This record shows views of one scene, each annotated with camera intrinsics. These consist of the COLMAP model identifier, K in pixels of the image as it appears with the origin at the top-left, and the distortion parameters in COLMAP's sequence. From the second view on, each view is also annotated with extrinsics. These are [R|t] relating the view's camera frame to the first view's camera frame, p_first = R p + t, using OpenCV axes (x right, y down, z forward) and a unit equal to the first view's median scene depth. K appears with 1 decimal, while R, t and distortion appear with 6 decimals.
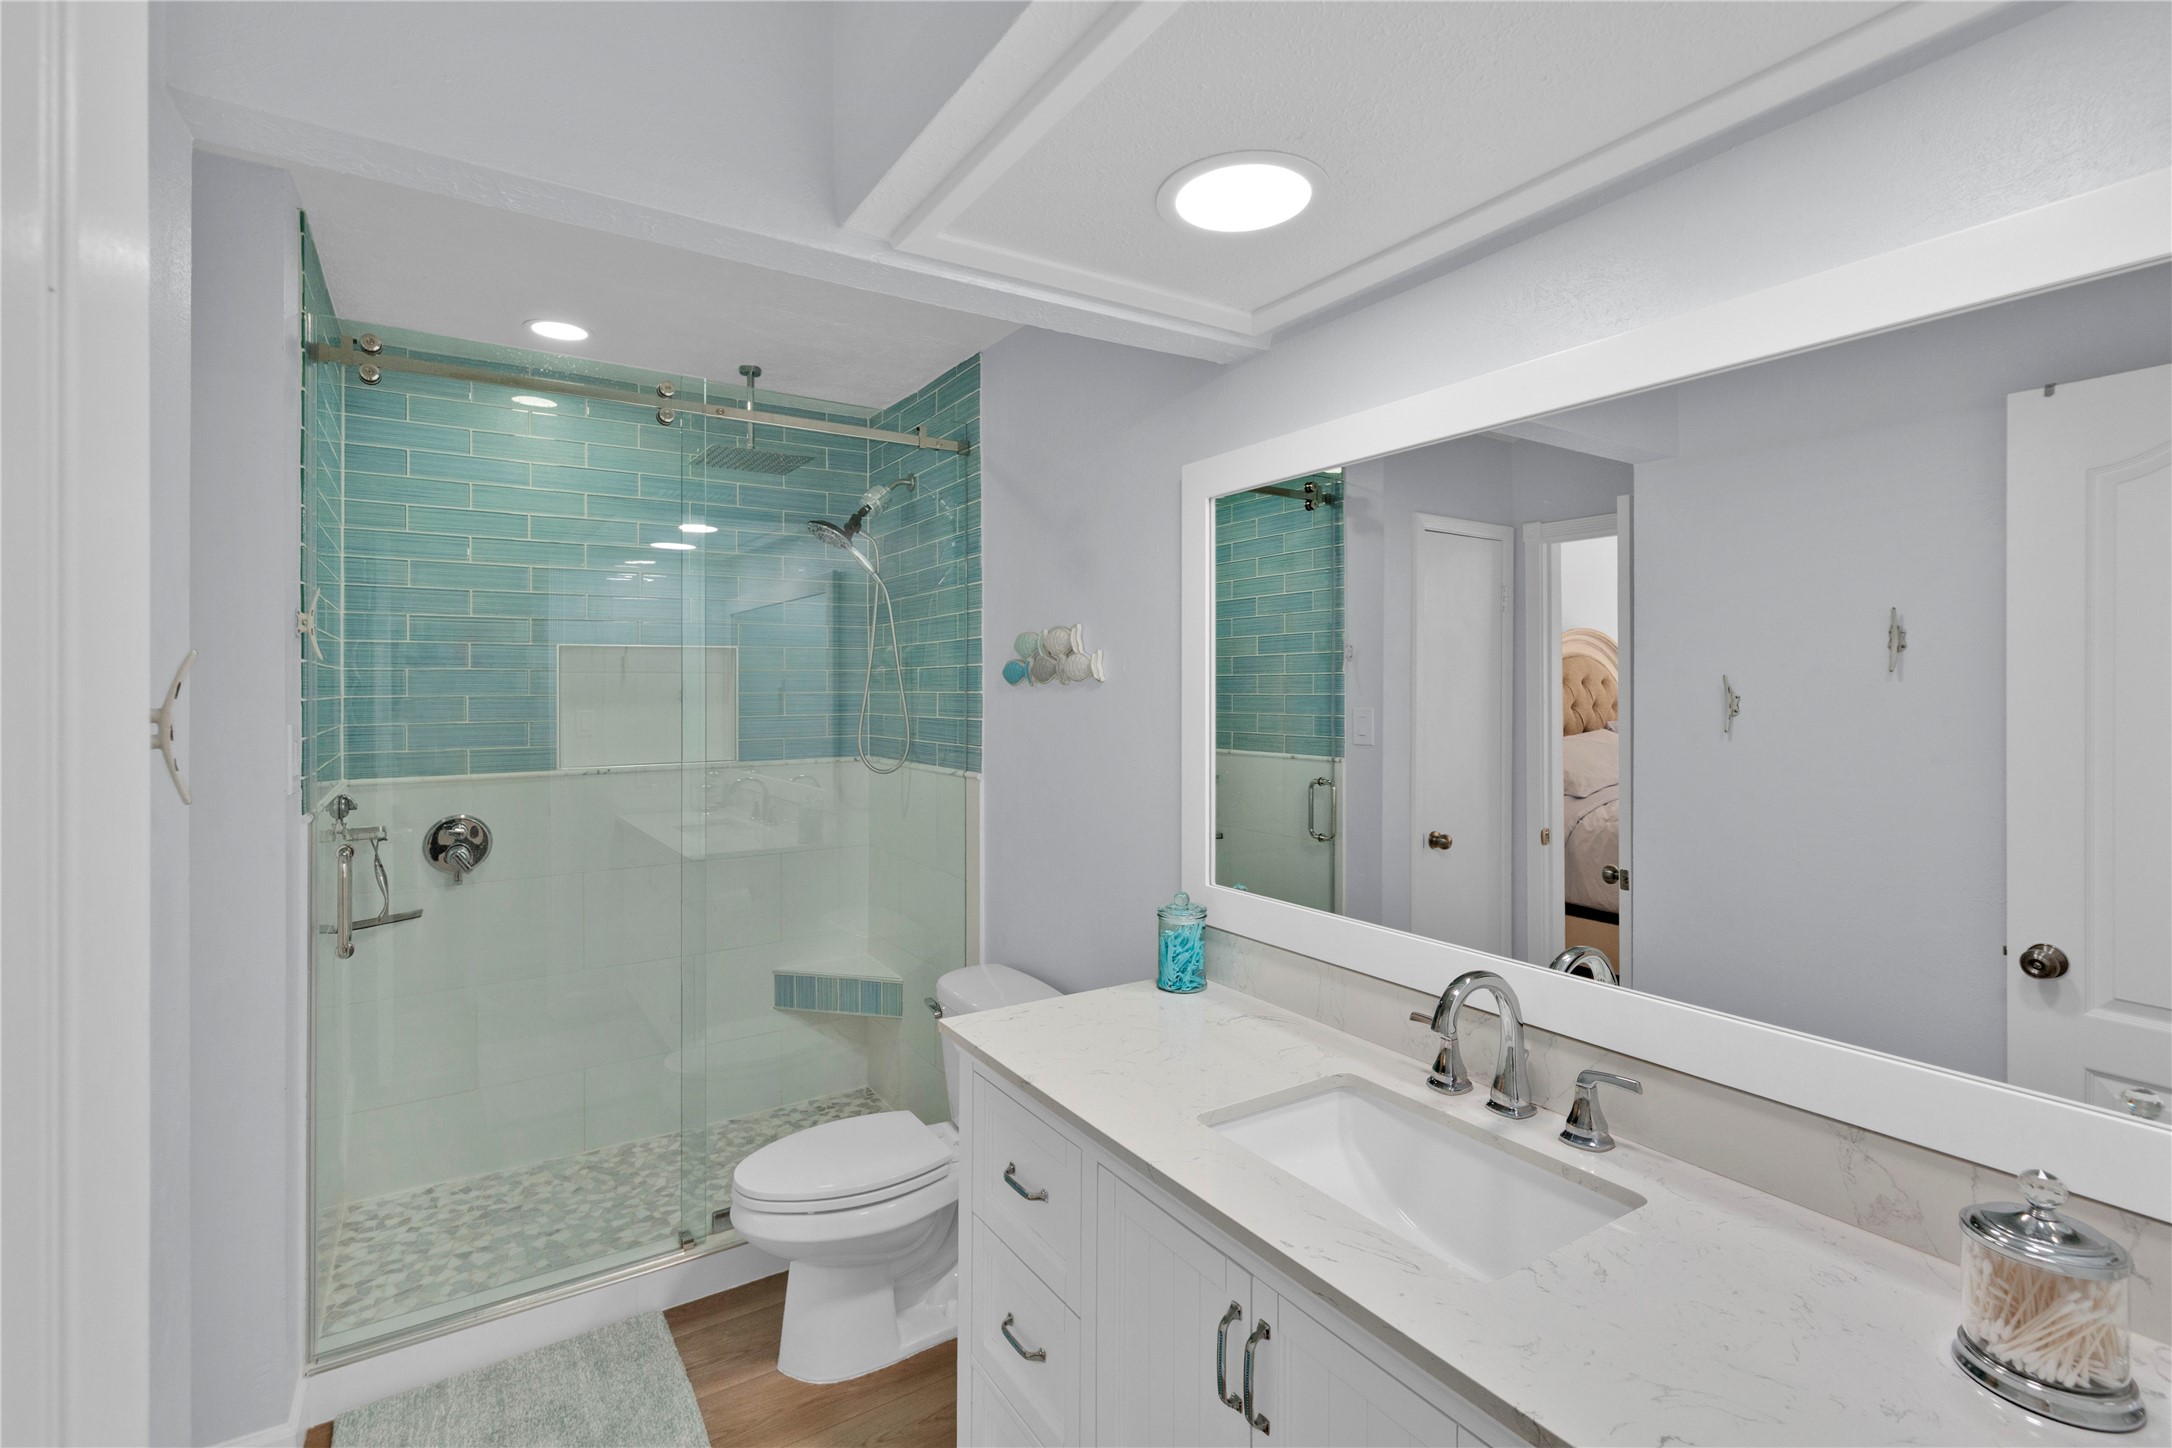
lens RADIAL K [[1001.5, 0, 1089.2], [0, 1001.5, 678.3], [0, 0, 1]] dist [0.001564, 0.000278]
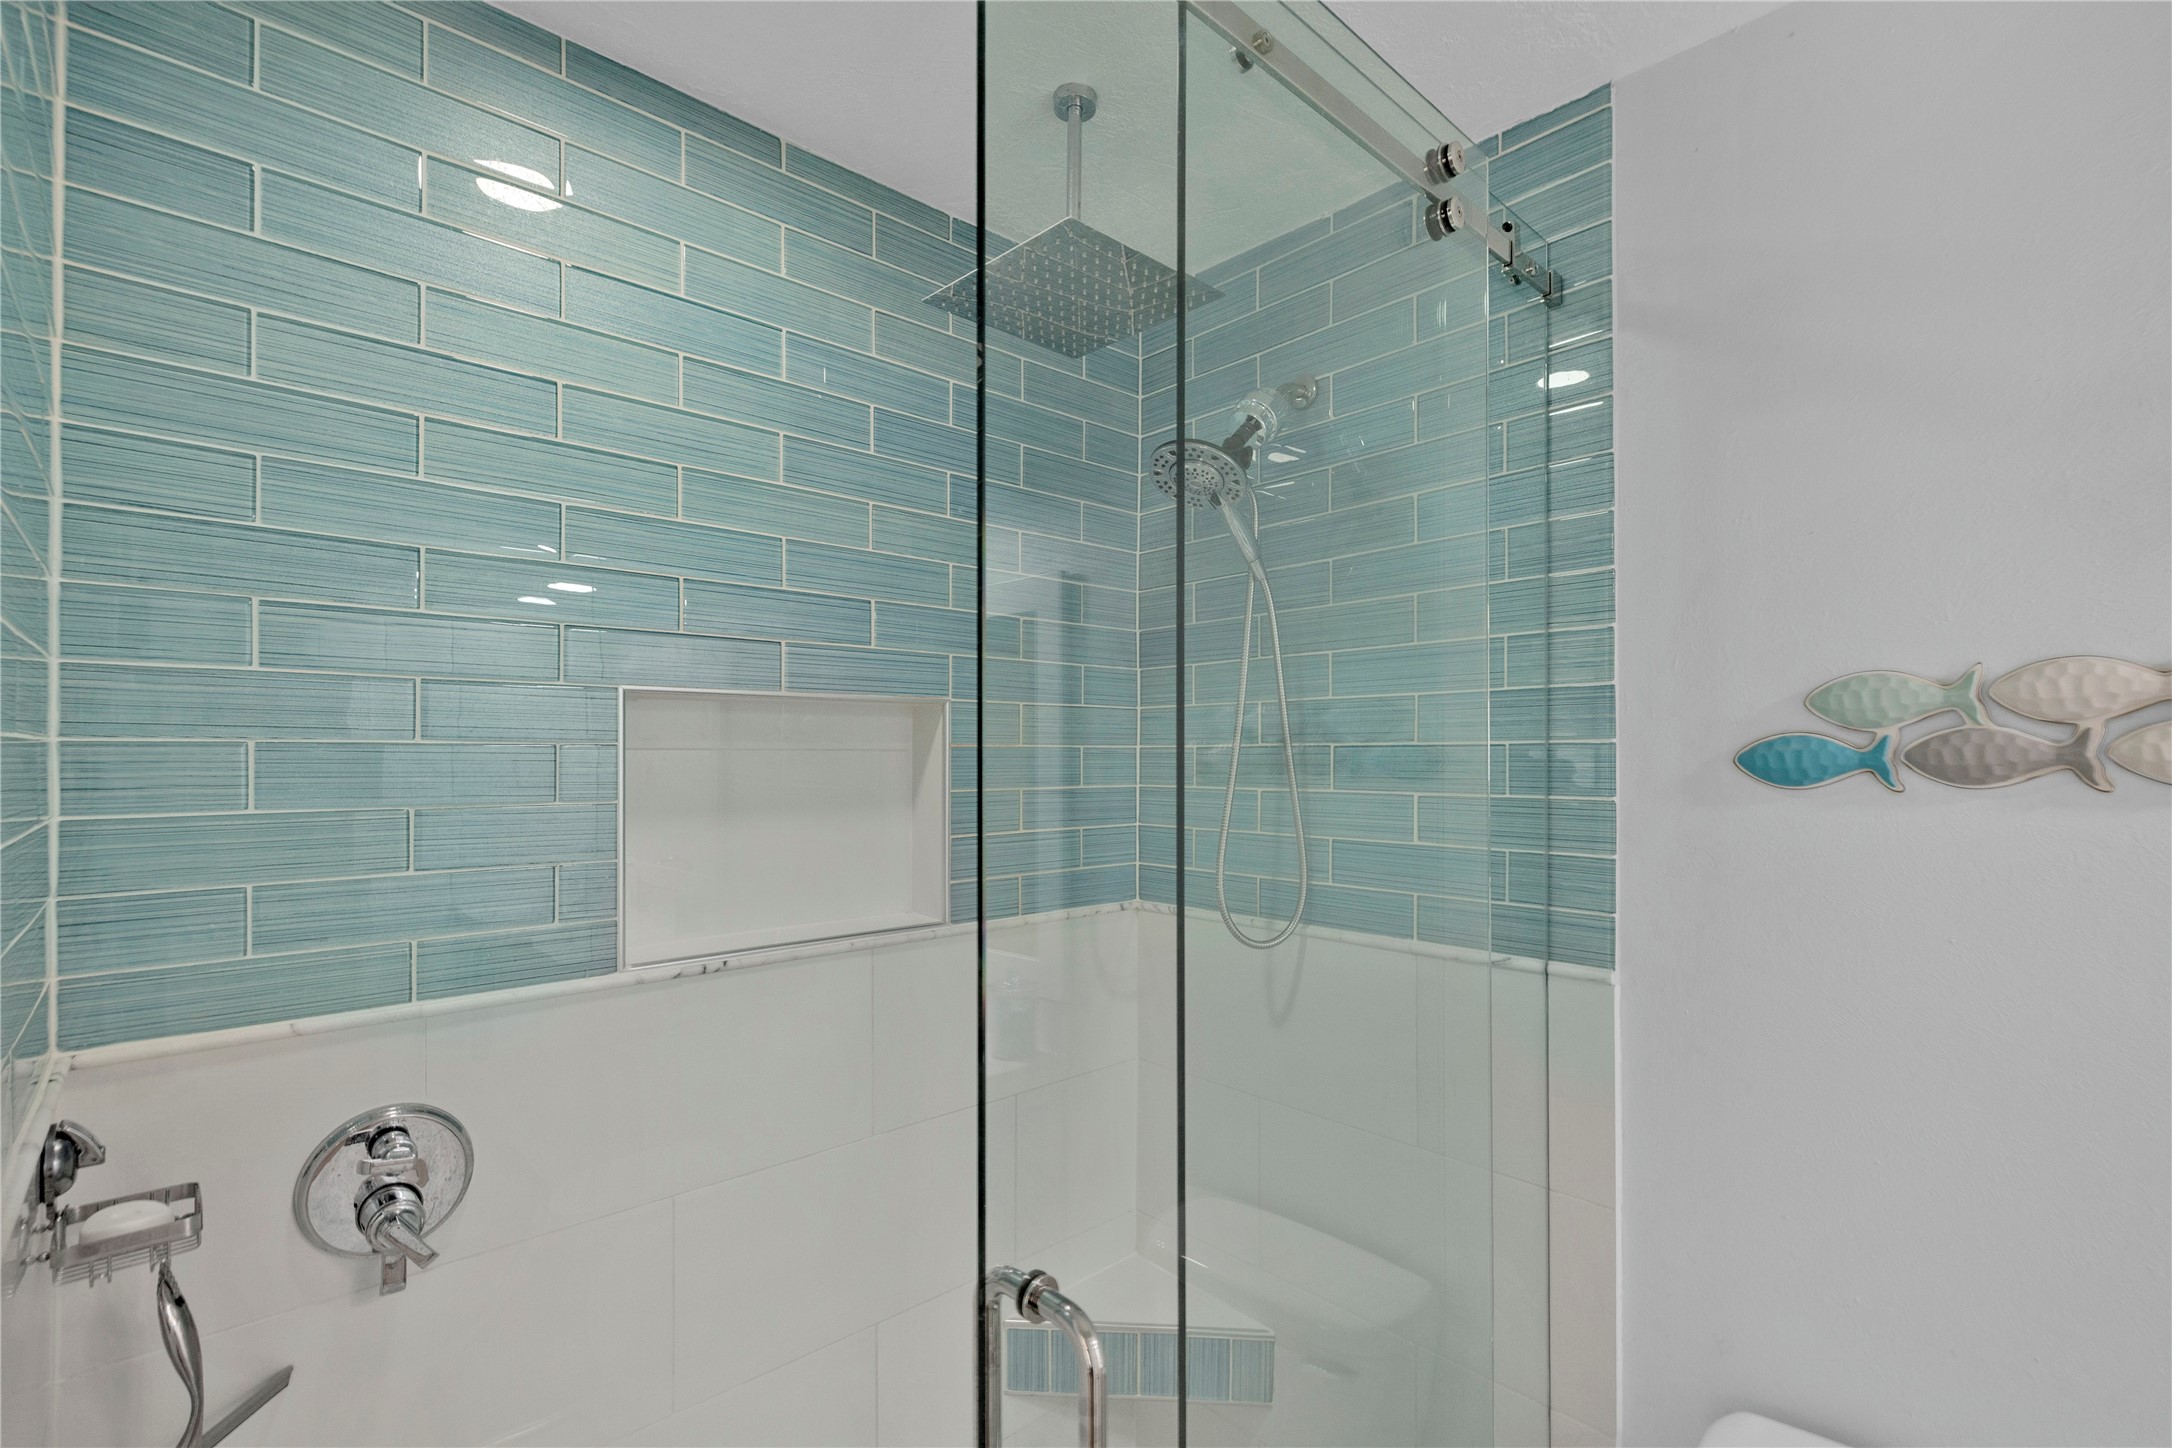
lens RADIAL K [[984.9, 0, 1078.6], [0, 984.9, 753.5], [0, 0, 1]] dist [-0.000068, -0.000336]
pose [[0.986367, 0.005583, 0.164468, -0.430213], [-0.005853, 0.999982, 0.001159, -0.006344], [-0.164459, -0.002106, 0.986382, 0.577209]]
